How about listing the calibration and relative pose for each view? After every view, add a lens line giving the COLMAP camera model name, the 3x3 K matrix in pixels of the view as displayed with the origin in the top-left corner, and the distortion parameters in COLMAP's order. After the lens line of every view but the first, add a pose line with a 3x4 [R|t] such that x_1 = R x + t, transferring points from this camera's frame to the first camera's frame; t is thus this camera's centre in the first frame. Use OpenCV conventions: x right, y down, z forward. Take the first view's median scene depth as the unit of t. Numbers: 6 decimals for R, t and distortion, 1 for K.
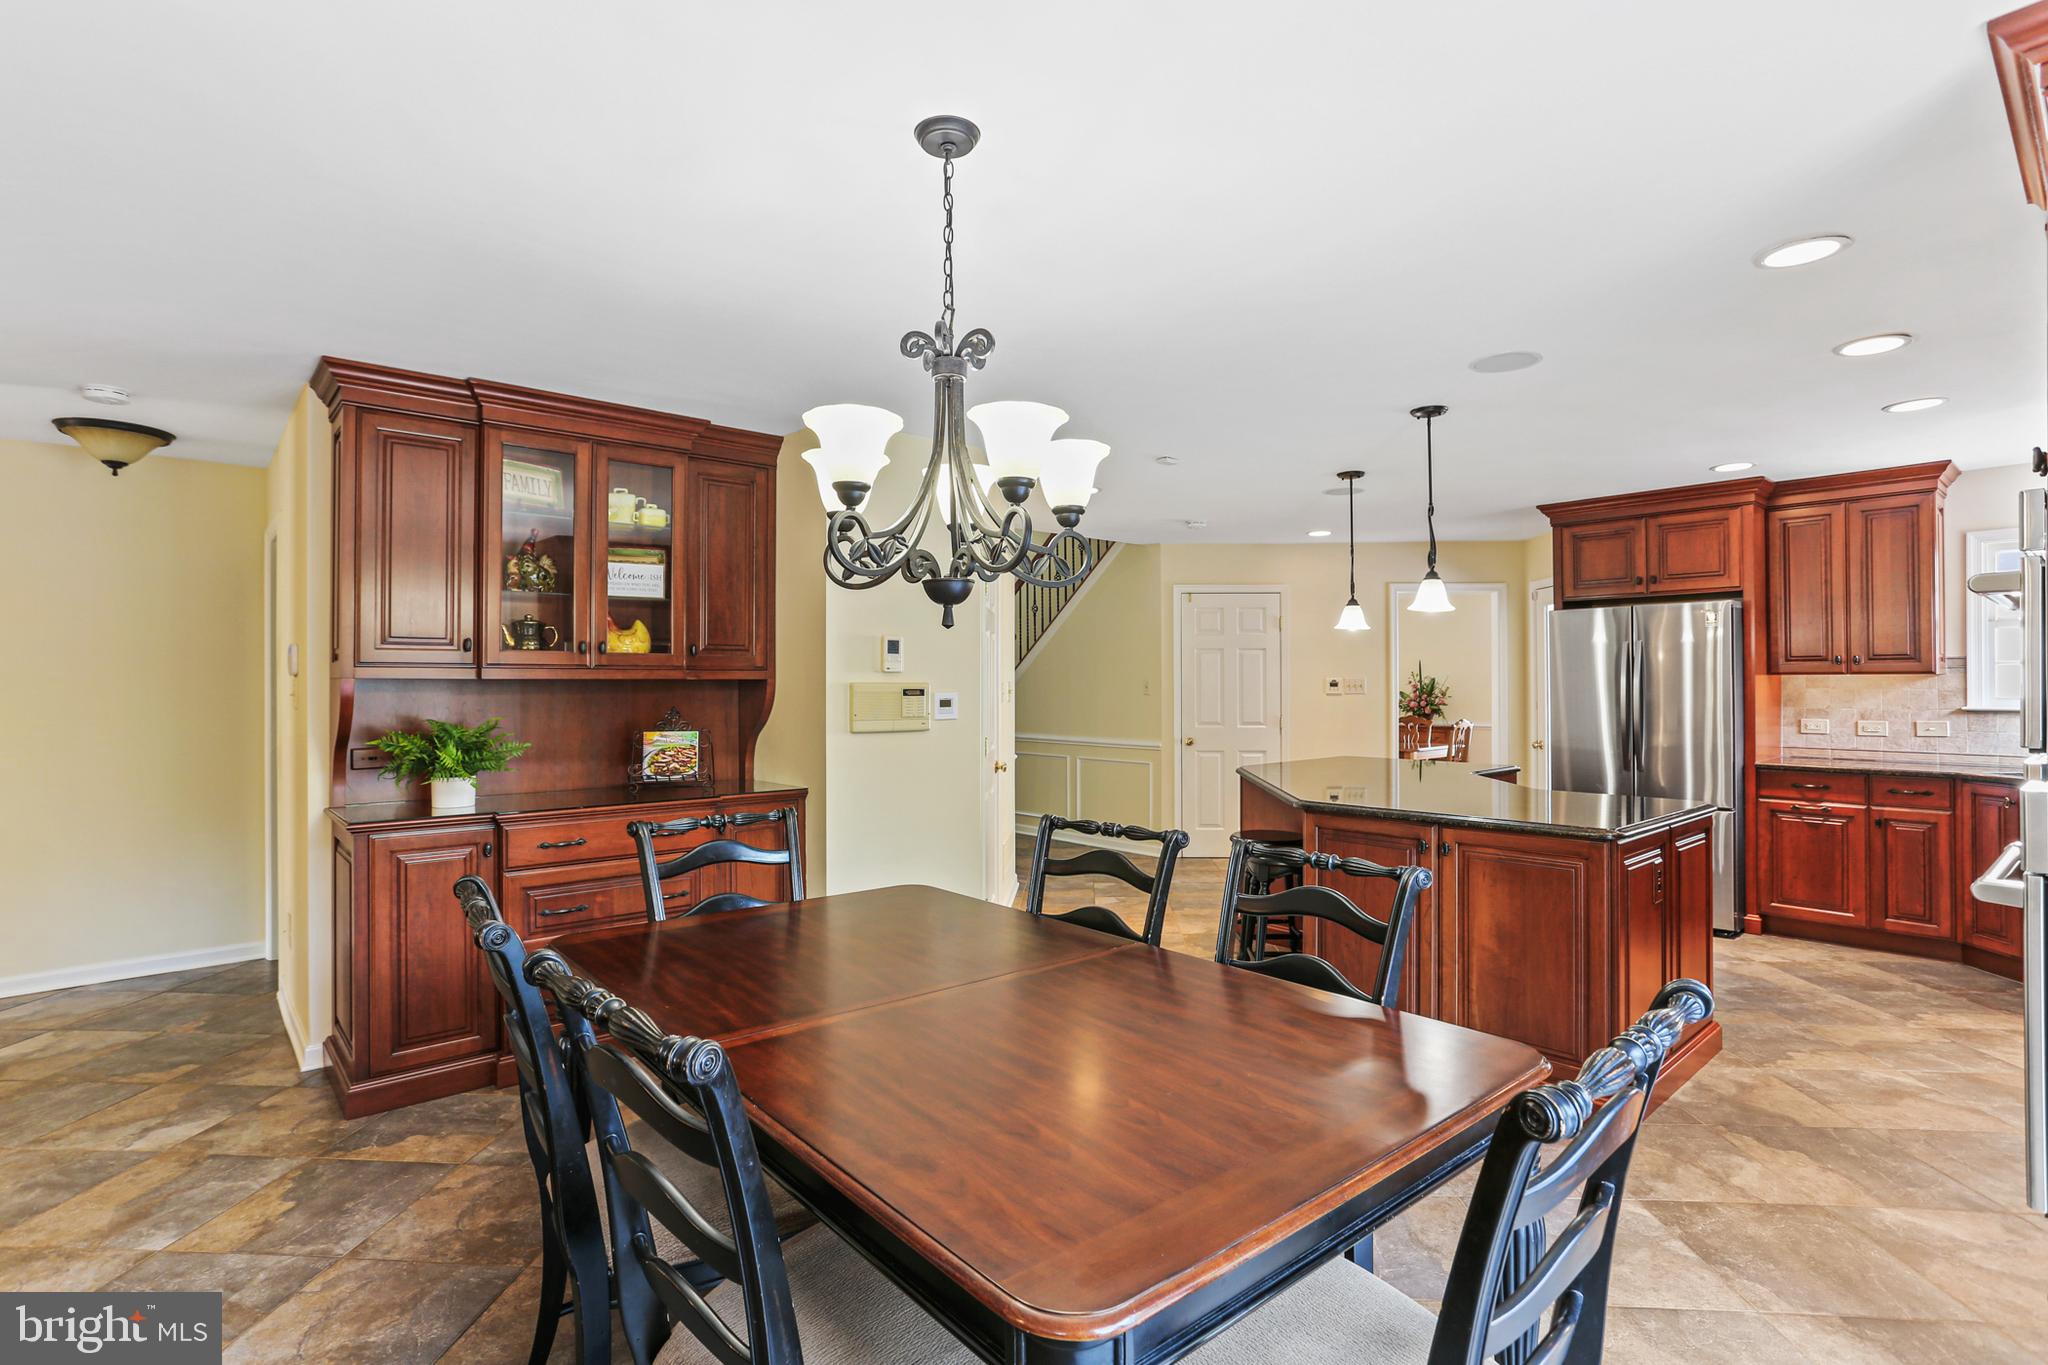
lens RADIAL K [[996.0, 0, 1004.5], [0, 996.0, 671.3], [0, 0, 1]] dist [-0.014956, 0.010357]
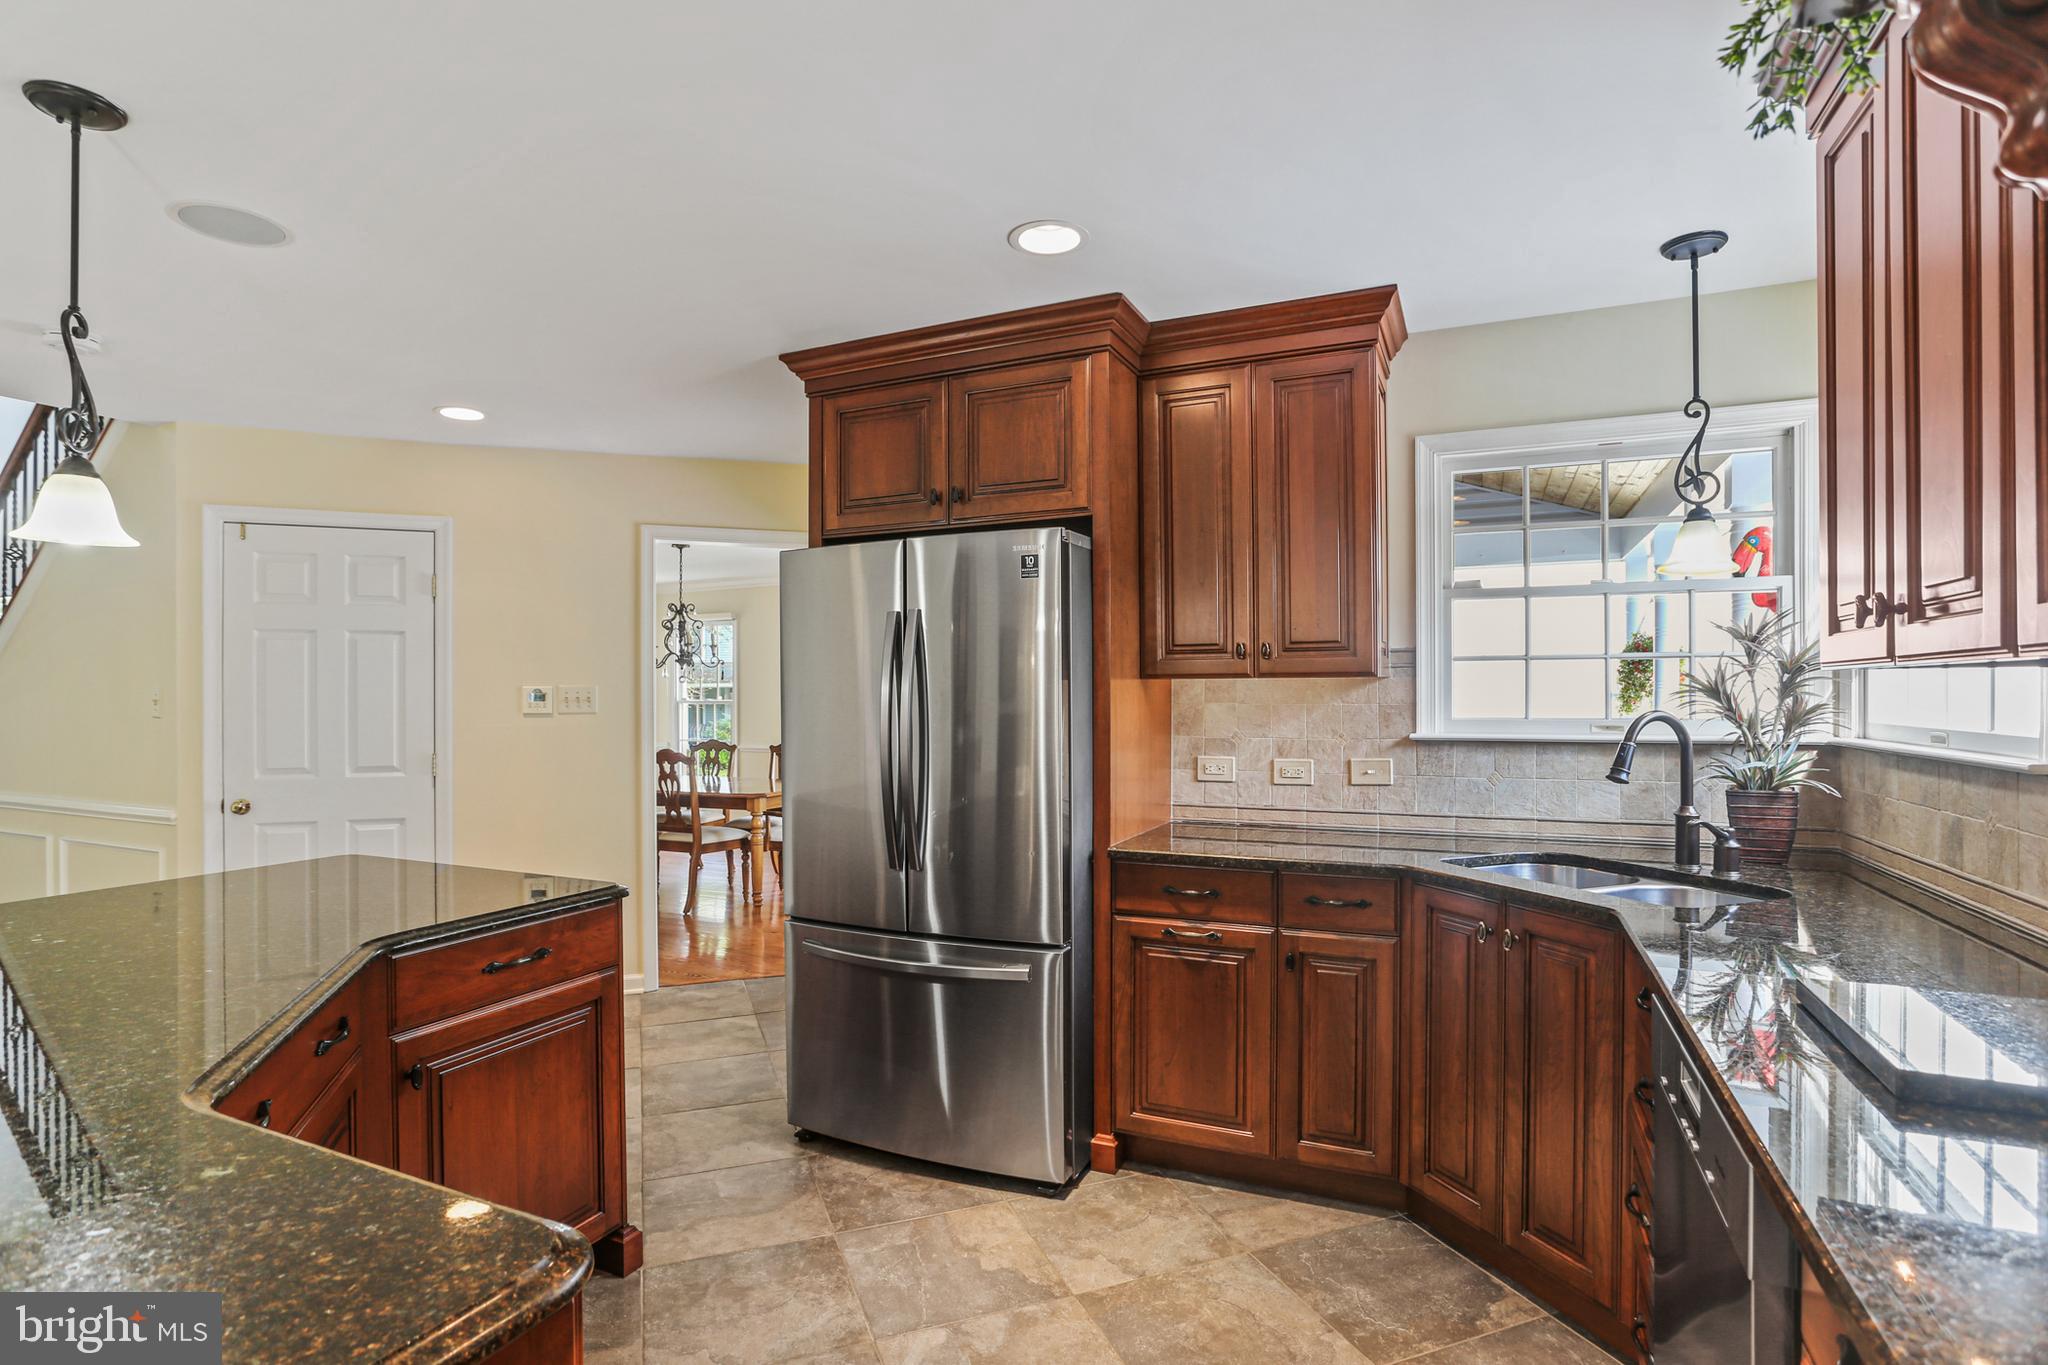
lens RADIAL K [[991.9, 0, 1025.8], [0, 991.9, 688.1], [0, 0, 1]] dist [-0.048312, 0.013665]
pose [[0.914686, -0.000452, 0.404165, 0.510538], [-0.002849, 0.999967, 0.007565, 0.004660], [-0.404155, -0.008071, 0.914655, 0.545903]]
